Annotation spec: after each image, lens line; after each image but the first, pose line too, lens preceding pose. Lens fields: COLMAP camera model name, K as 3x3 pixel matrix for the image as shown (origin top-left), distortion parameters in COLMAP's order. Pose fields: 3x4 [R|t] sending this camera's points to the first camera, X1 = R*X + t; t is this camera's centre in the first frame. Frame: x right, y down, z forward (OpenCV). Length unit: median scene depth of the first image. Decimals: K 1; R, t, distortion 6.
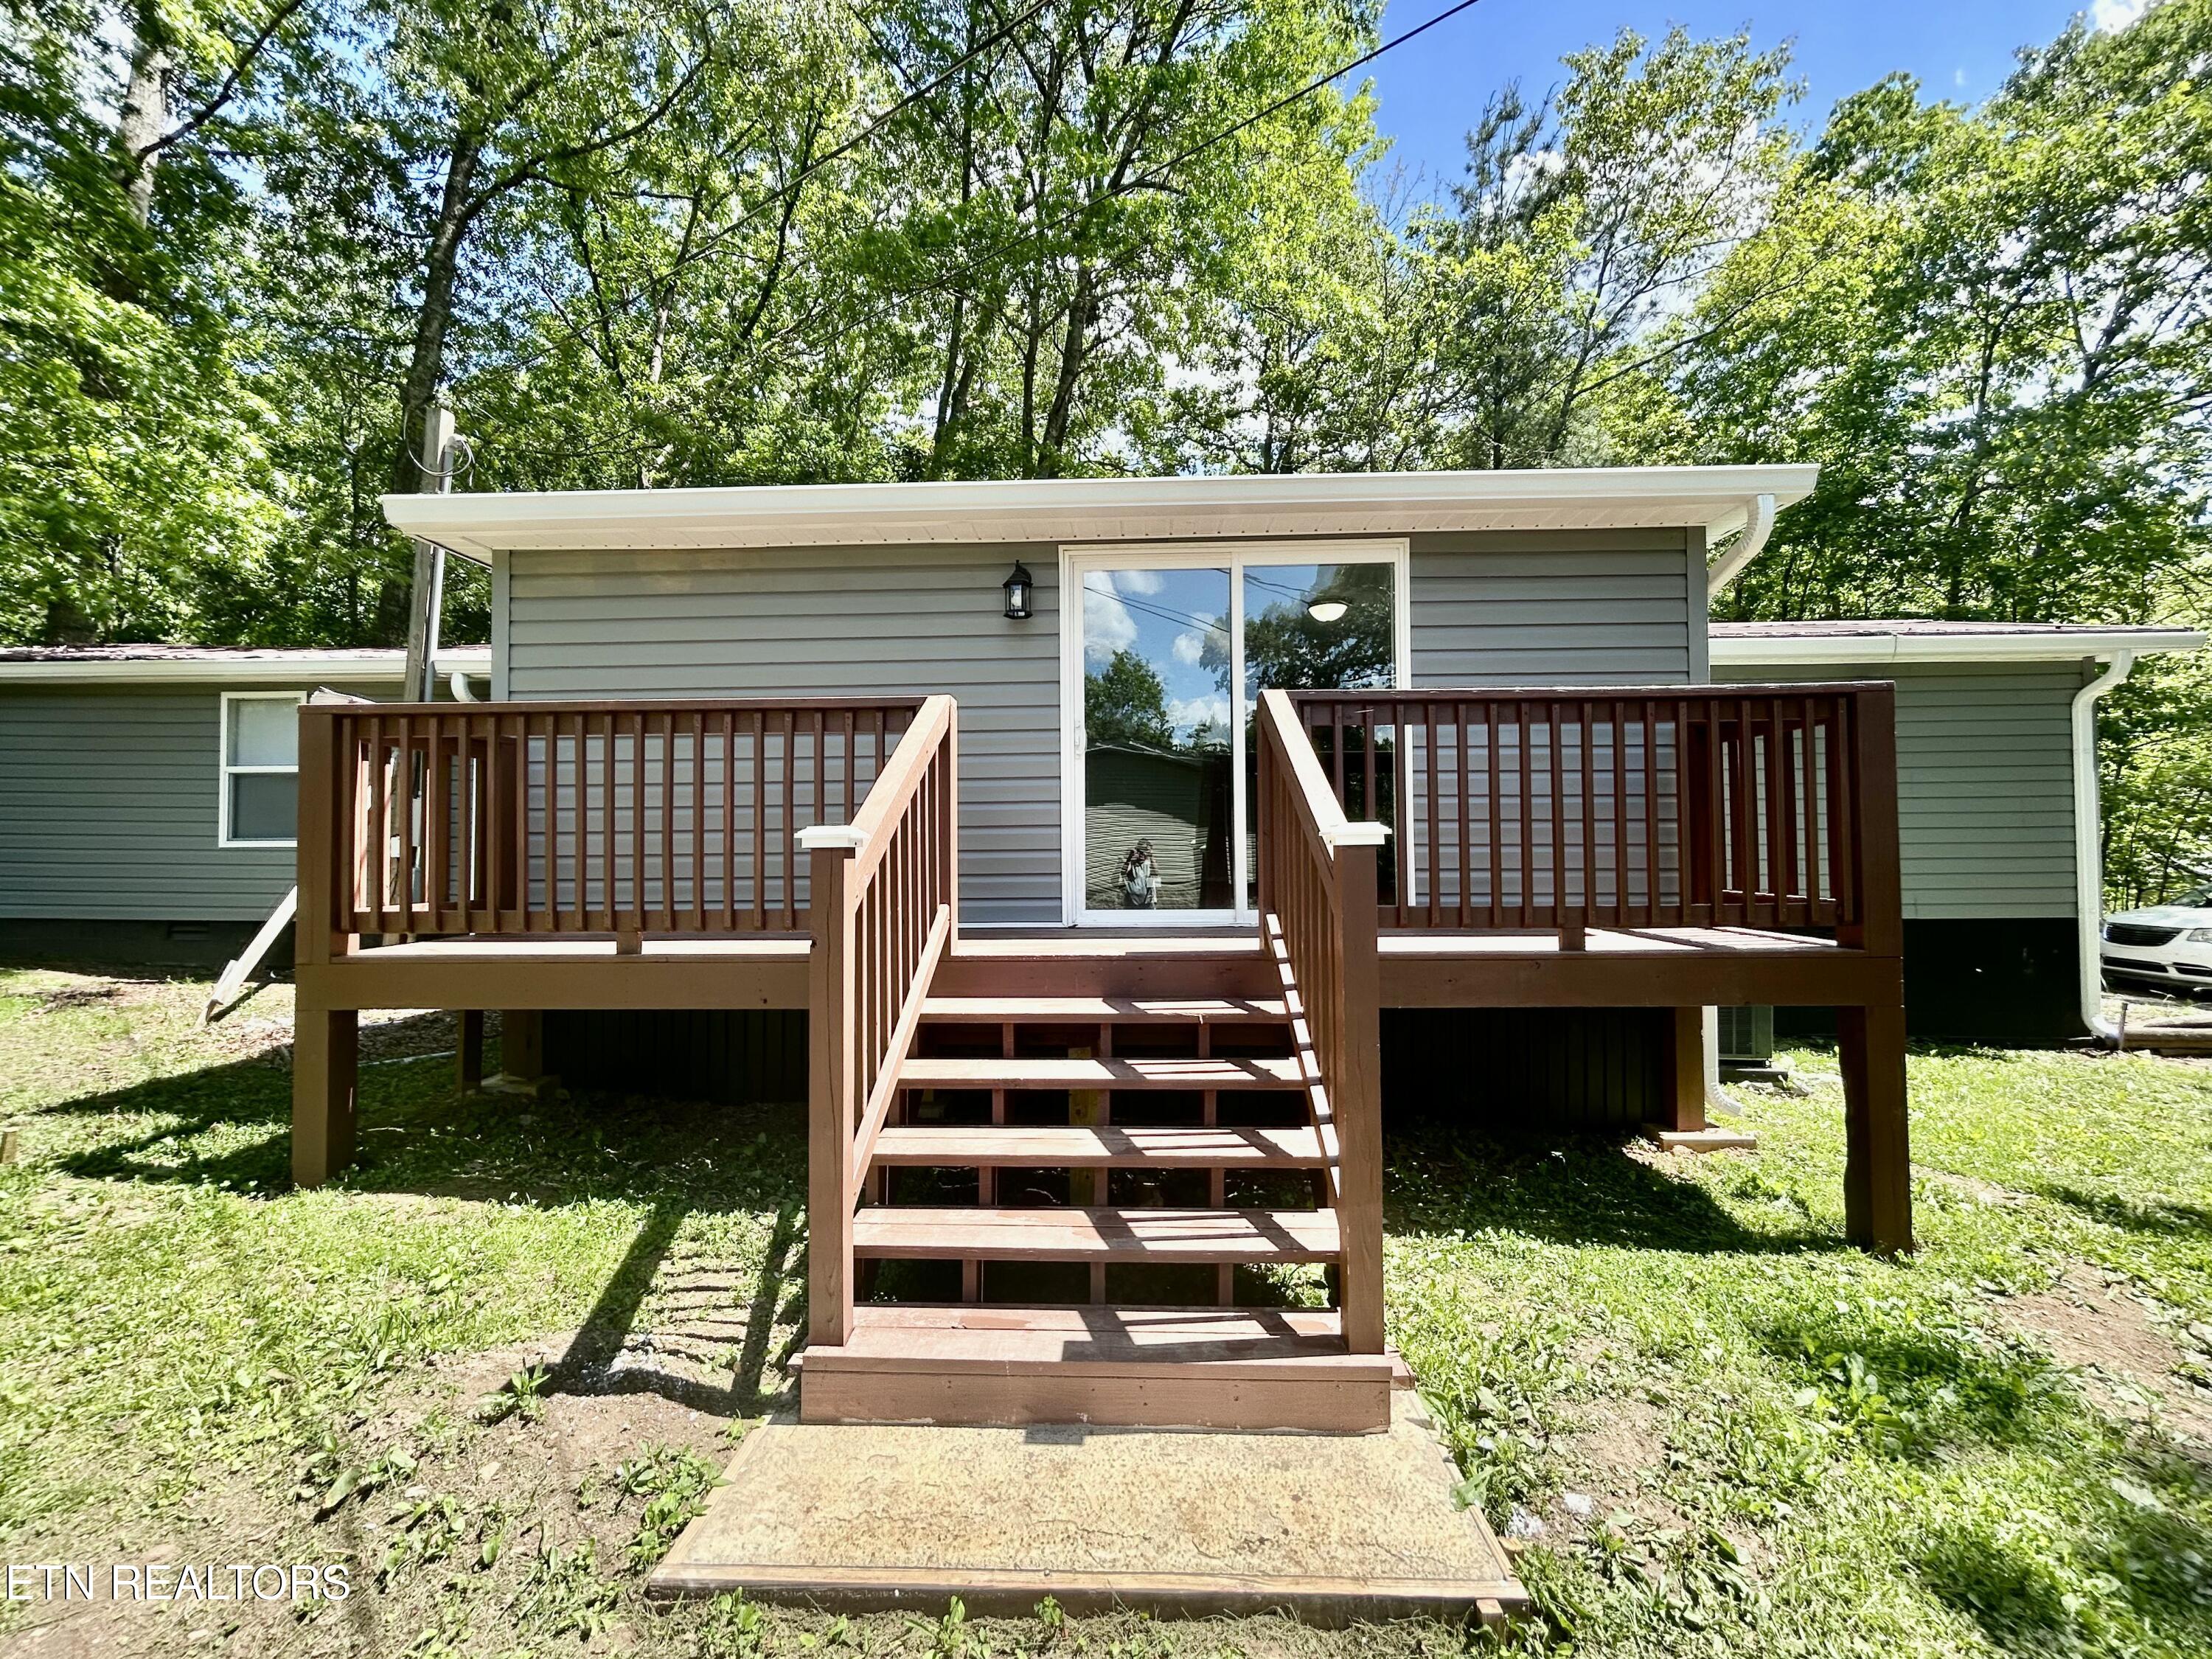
lens RADIAL K [[898.8, 0, 1098.0], [0, 898.8, 826.7], [0, 0, 1]] dist [0.002867, 0.000415]
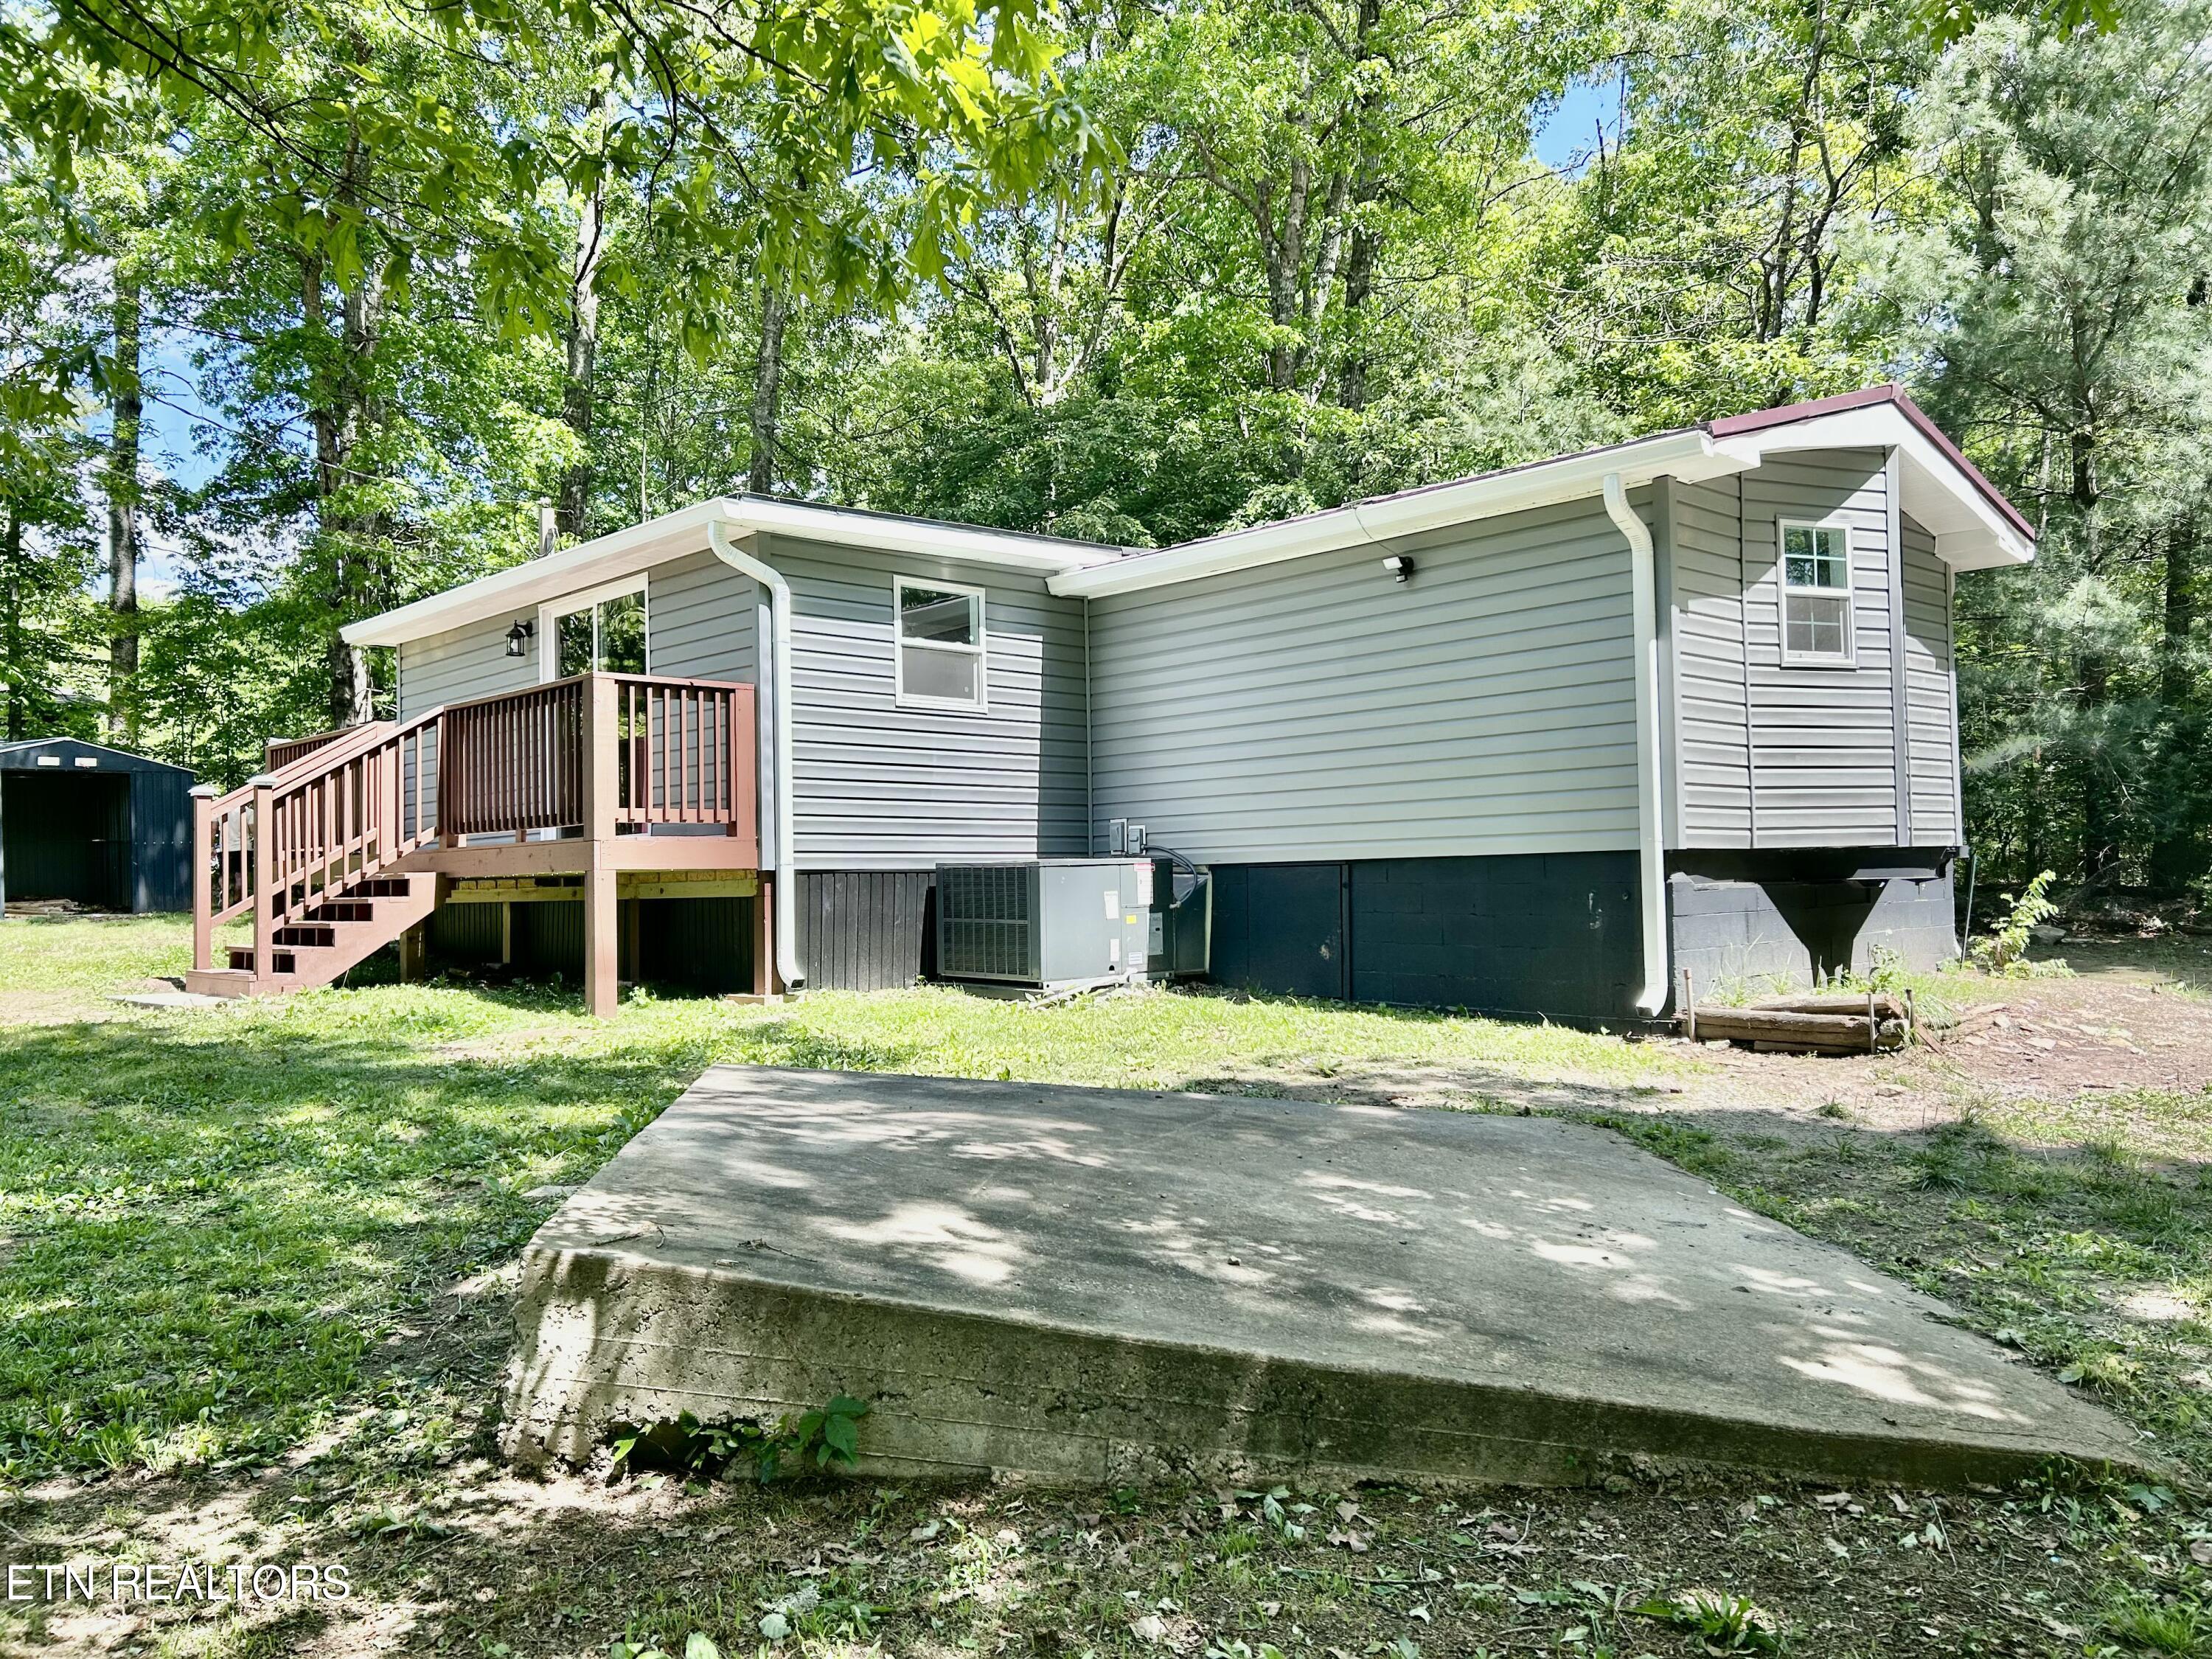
lens RADIAL K [[1680.0, 0, 1106.0], [0, 1680.0, 829.5], [0, 0, 1]] dist [0.040648, -0.002623]
pose [[0.722760, -0.029926, -0.690451, 2.644423], [0.026975, 0.999522, -0.015084, 0.142547], [0.690573, -0.007722, 0.723222, -0.404857]]
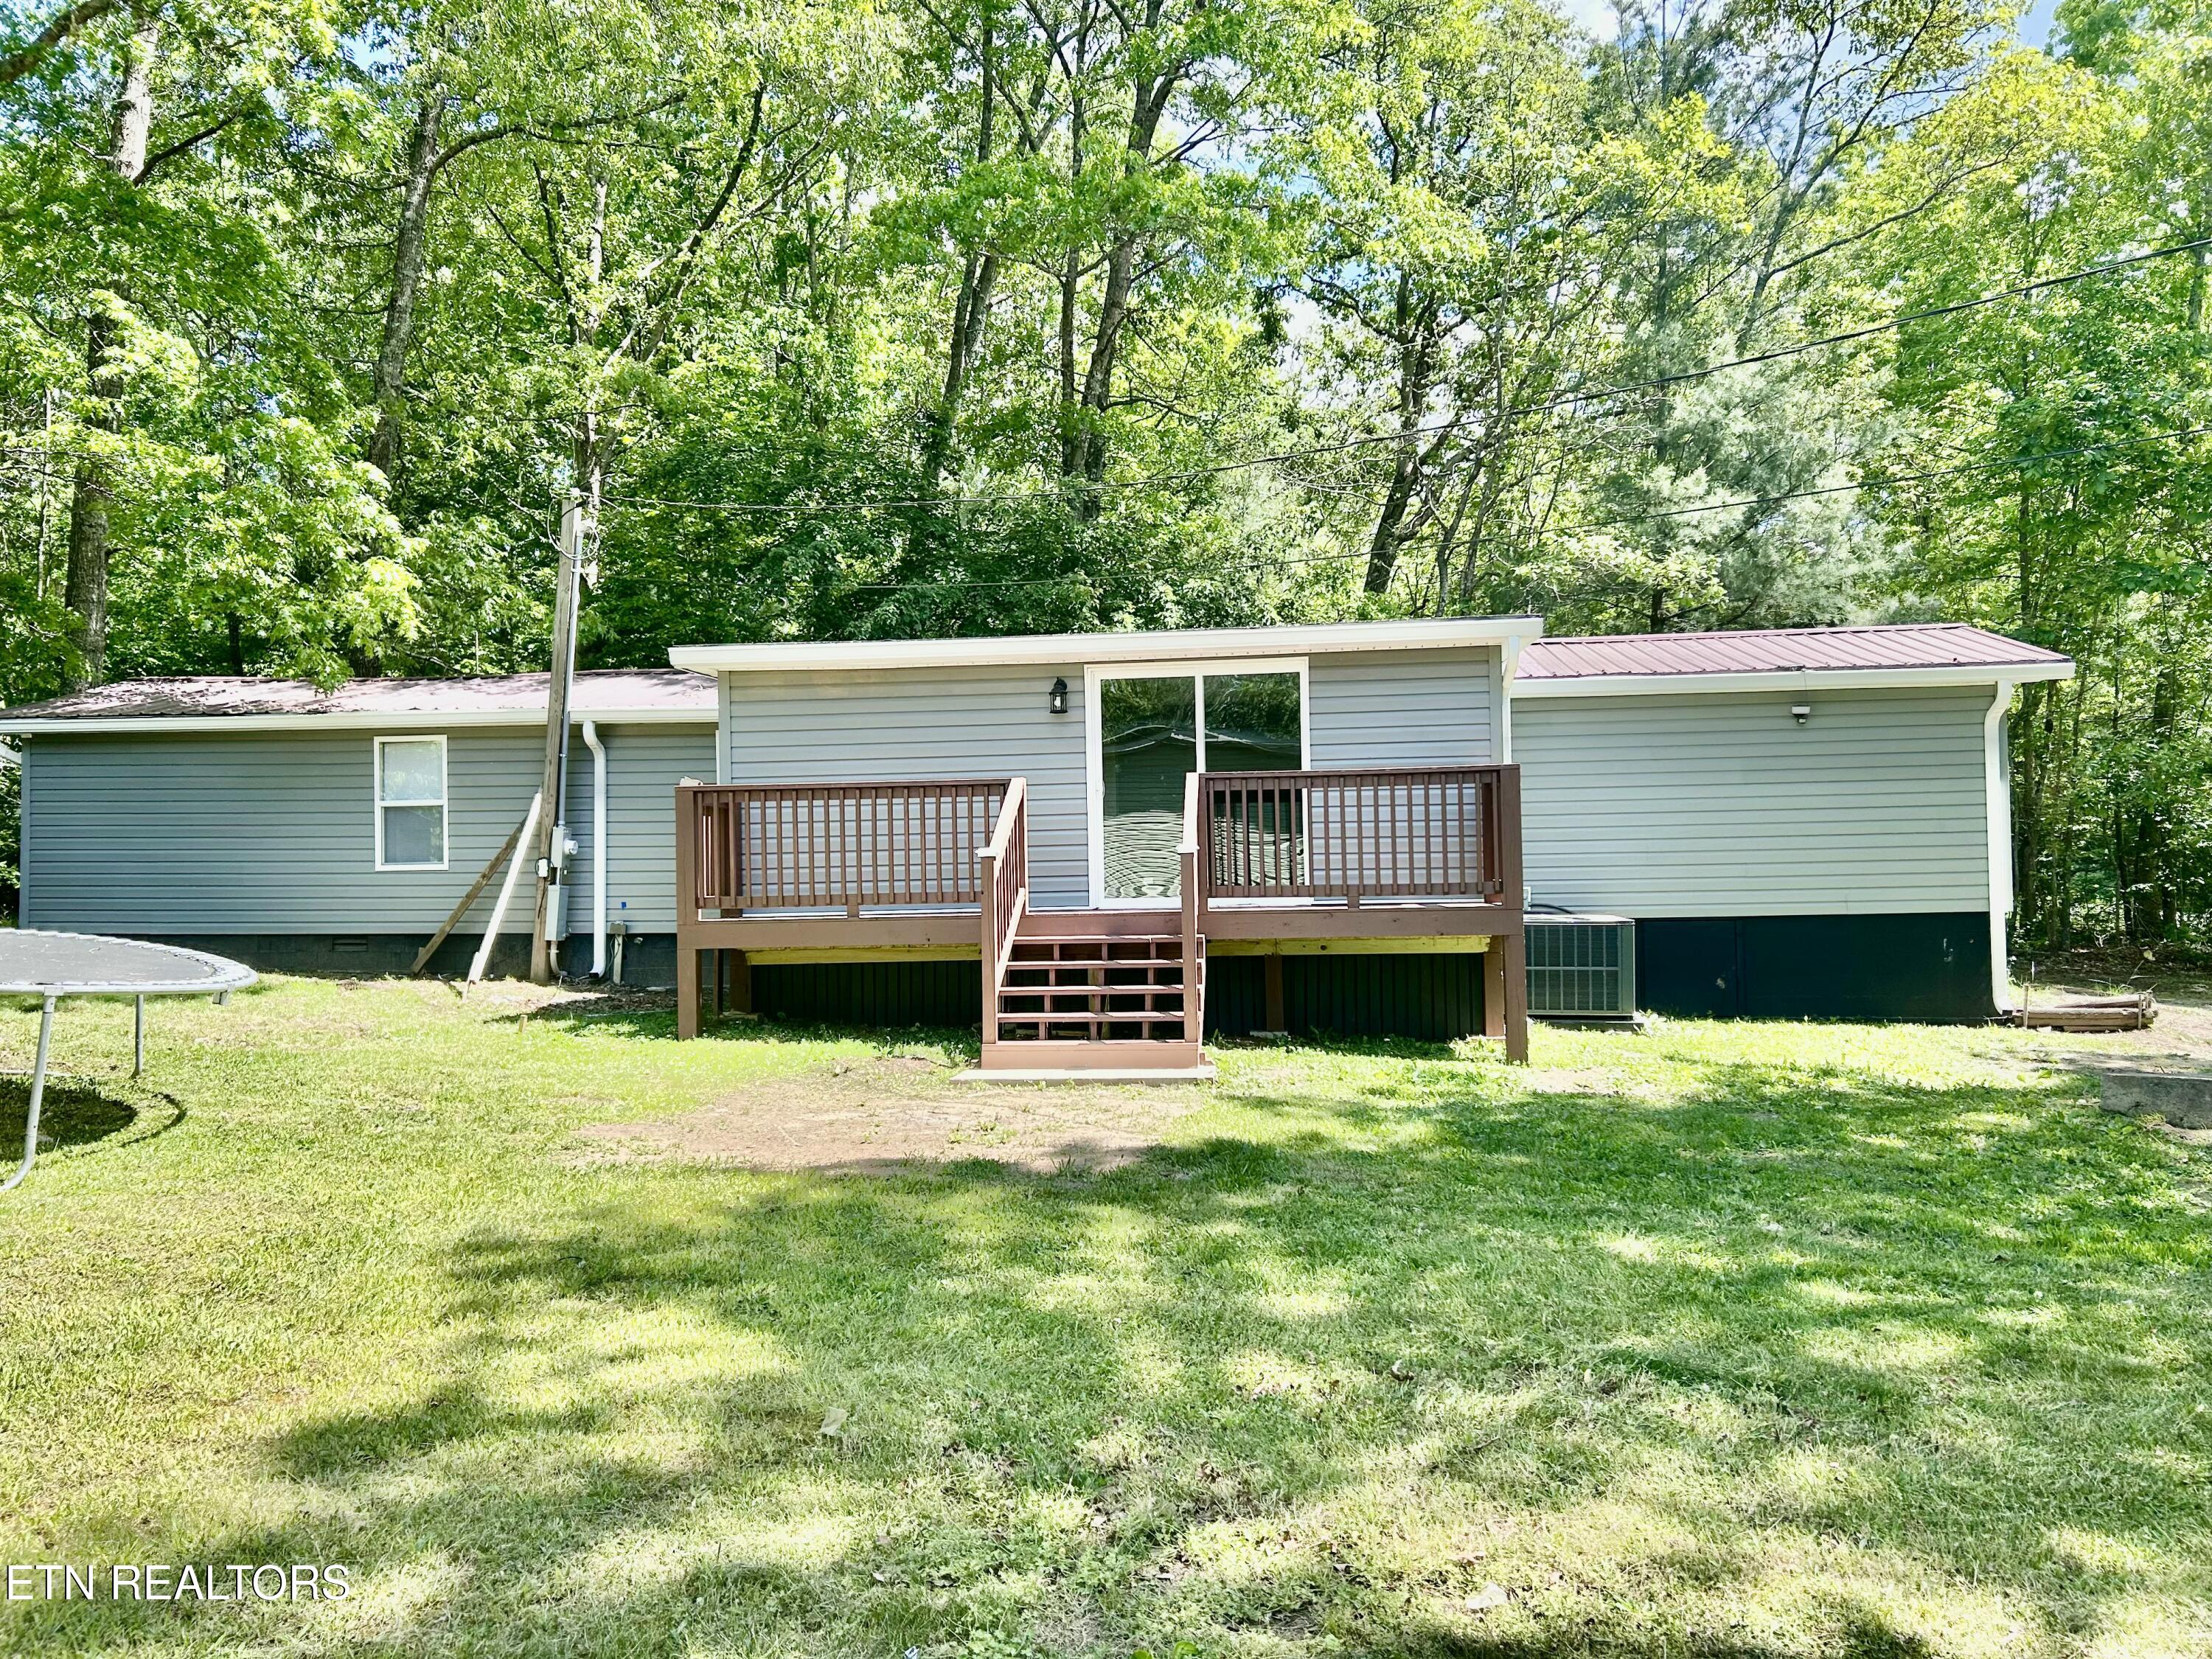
lens RADIAL K [[1680.0, 0, 1106.0], [0, 1680.0, 829.5], [0, 0, 1]] dist [0.040648, -0.002623]
pose [[0.997855, -0.013299, -0.064099, 0.173930], [0.012990, 0.999902, -0.005242, -0.010816], [0.064162, 0.004398, 0.997930, -1.885542]]
